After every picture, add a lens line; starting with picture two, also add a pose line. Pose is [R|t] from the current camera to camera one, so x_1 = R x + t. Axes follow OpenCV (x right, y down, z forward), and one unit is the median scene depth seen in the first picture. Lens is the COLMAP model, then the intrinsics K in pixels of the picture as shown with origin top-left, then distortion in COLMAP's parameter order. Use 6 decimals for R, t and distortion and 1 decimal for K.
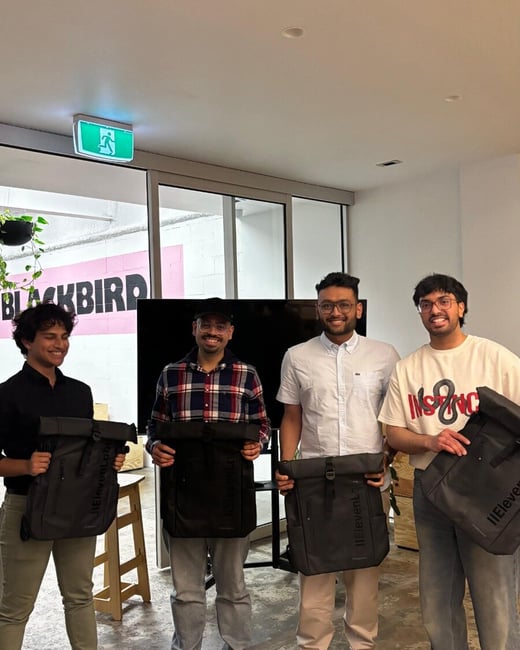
lens RADIAL K [[747.6, 0, 264.8], [0, 747.6, 352.0], [0, 0, 1]] dist [0.021203, 0.003979]
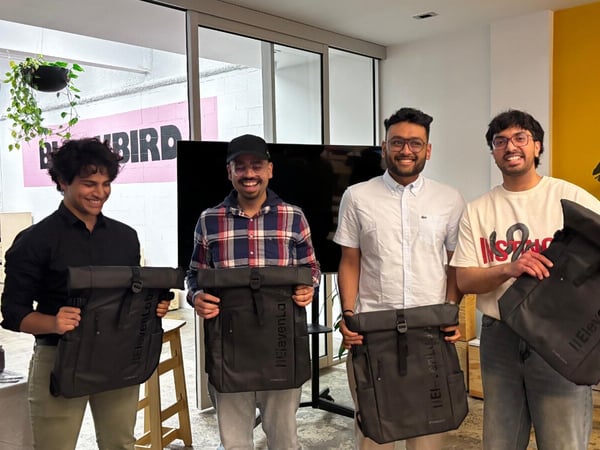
lens RADIAL K [[513.3, 0, 300.6], [0, 513.3, 241.6], [0, 0, 1]] dist [-0.018646, 0.008879]
pose [[0.994816, 0.003055, 0.101644, -0.078503], [-0.008613, 0.998488, 0.054293, 0.022436], [-0.101324, -0.054887, 0.993338, 0.319705]]
